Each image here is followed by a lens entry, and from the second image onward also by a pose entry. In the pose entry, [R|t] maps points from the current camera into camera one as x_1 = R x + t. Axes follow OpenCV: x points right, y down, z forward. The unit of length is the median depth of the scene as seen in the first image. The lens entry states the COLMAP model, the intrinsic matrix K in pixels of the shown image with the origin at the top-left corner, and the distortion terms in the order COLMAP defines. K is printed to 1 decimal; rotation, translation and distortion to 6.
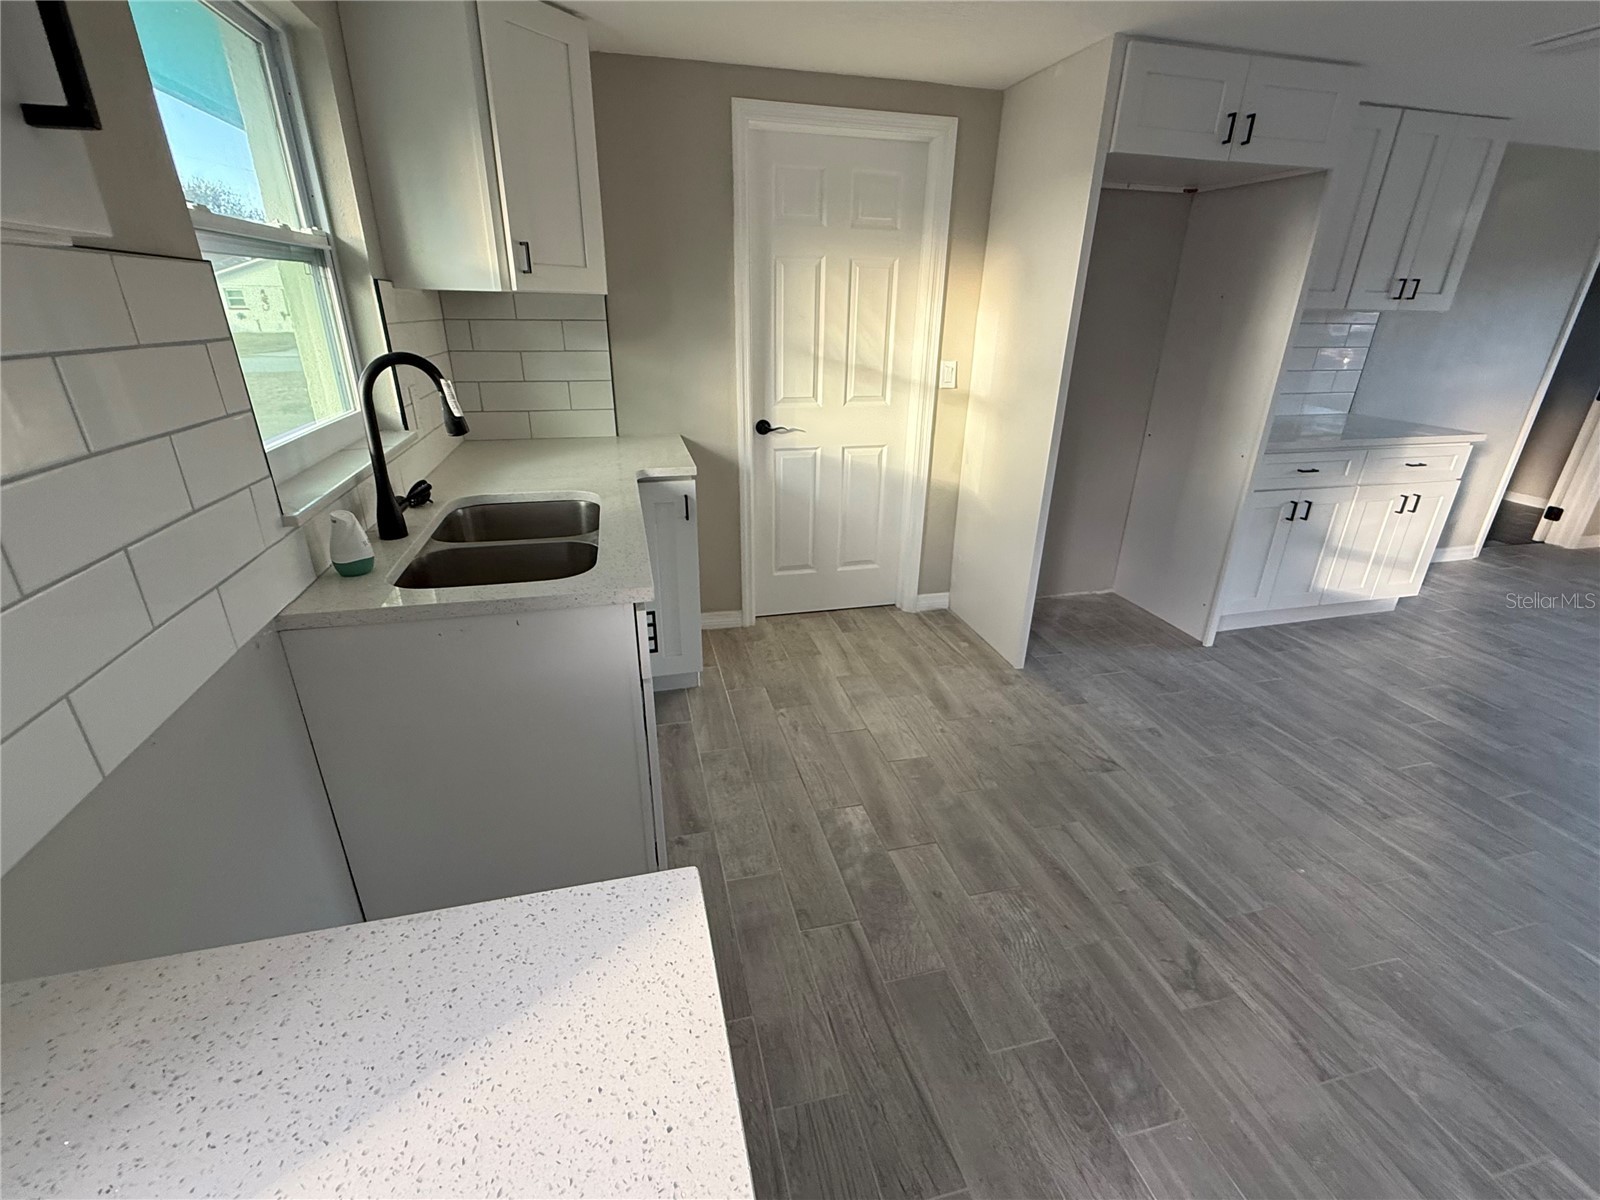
lens RADIAL K [[709.6, 0, 800.0], [0, 709.6, 600.0], [0, 0, 1]] dist [0.000278, 0.000154]
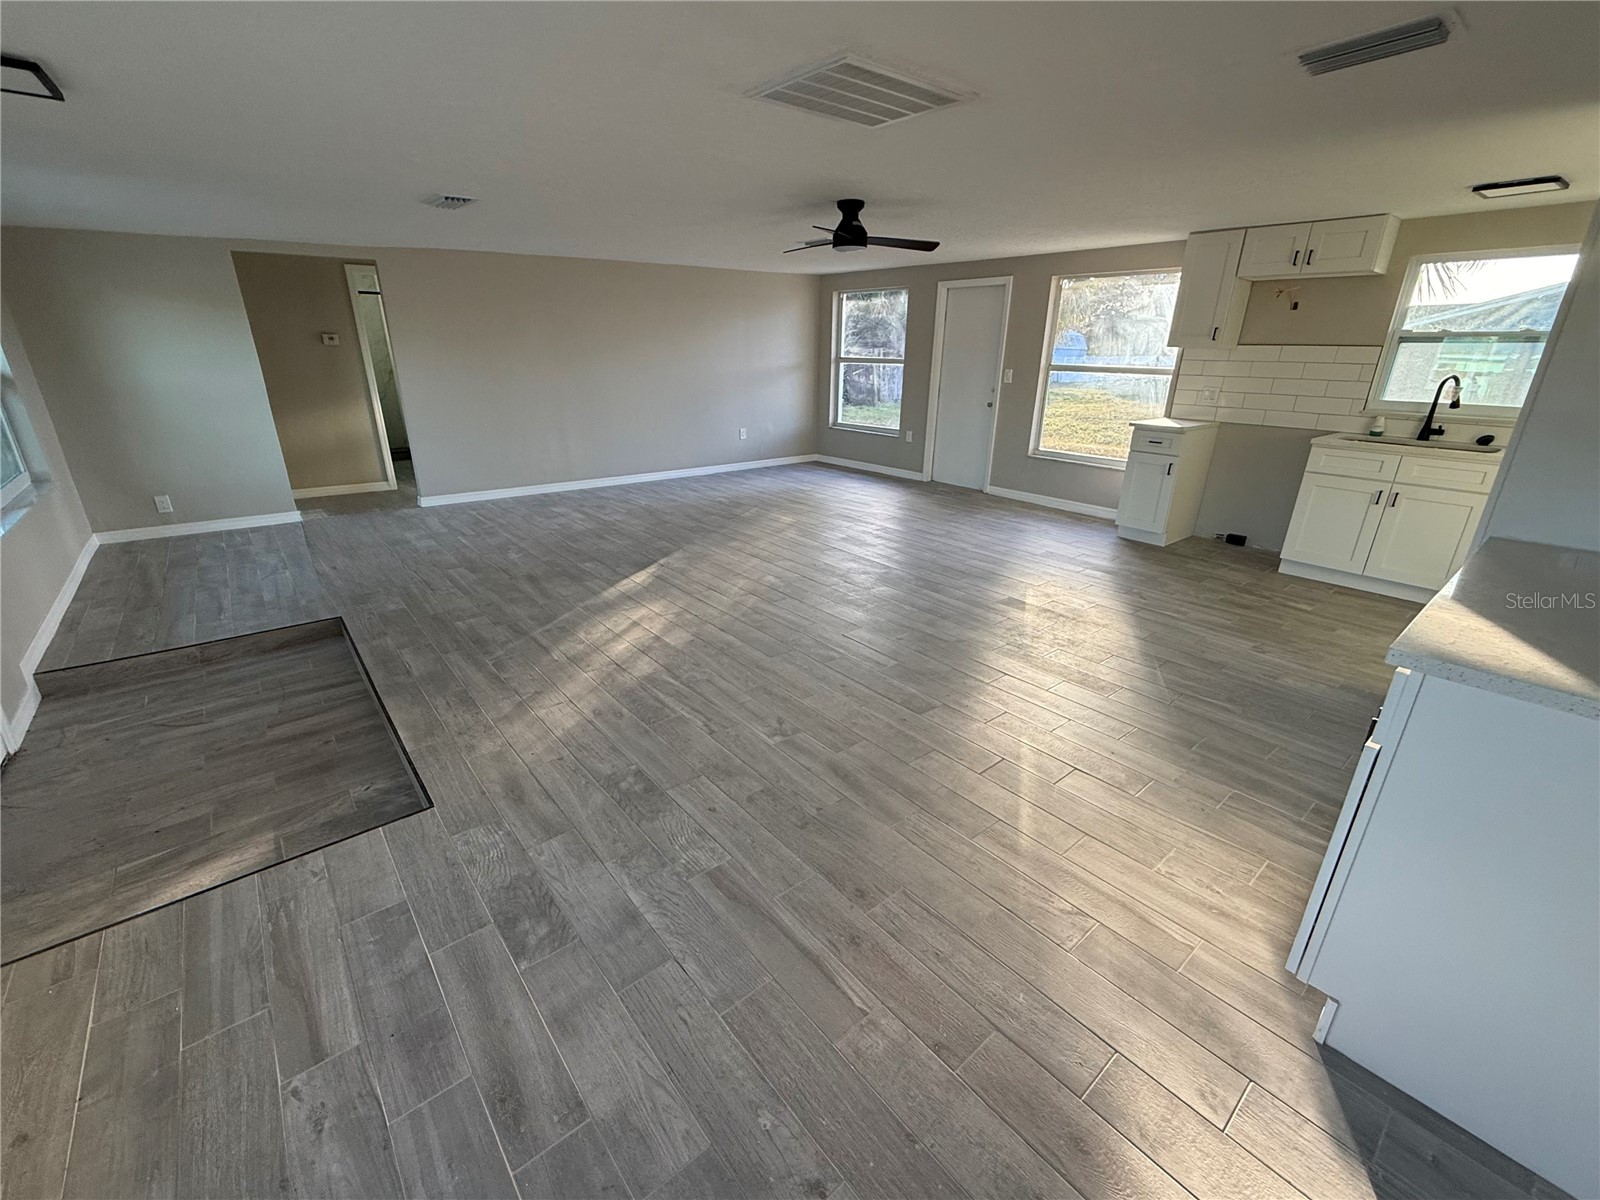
lens RADIAL K [[675.6, 0, 800.0], [0, 675.6, 600.0], [0, 0, 1]] dist [-0.000564, -0.000052]
pose [[-0.899054, 0.128300, -0.418618, 1.597604], [-0.192883, 0.742268, 0.641743, -0.487263], [0.393063, 0.657706, -0.642592, 1.235742]]
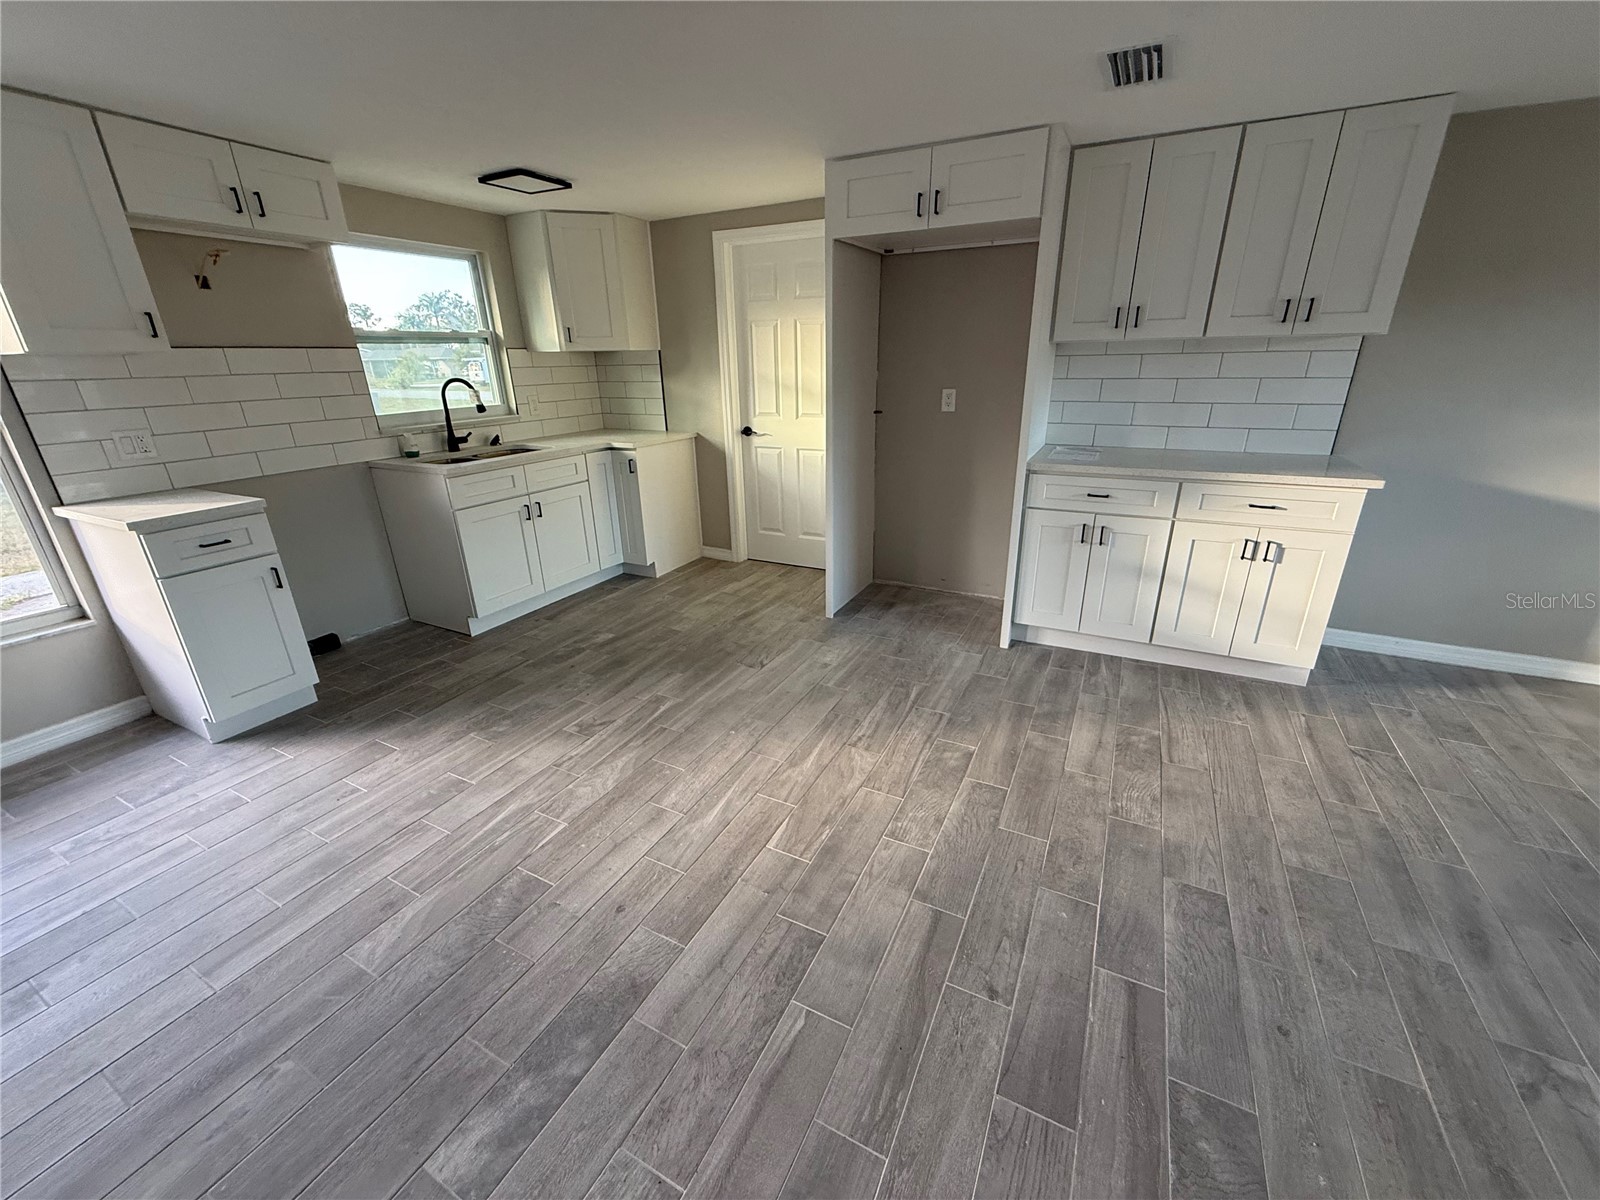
lens RADIAL K [[636.7, 0, 800.0], [0, 636.7, 600.0], [0, 0, 1]] dist [-0.001159, -0.000063]
pose [[0.749841, 0.210216, -0.627334, 1.072466], [-0.227285, 0.972322, 0.054150, 0.013168], [0.621354, 0.101979, 0.776865, 0.036832]]
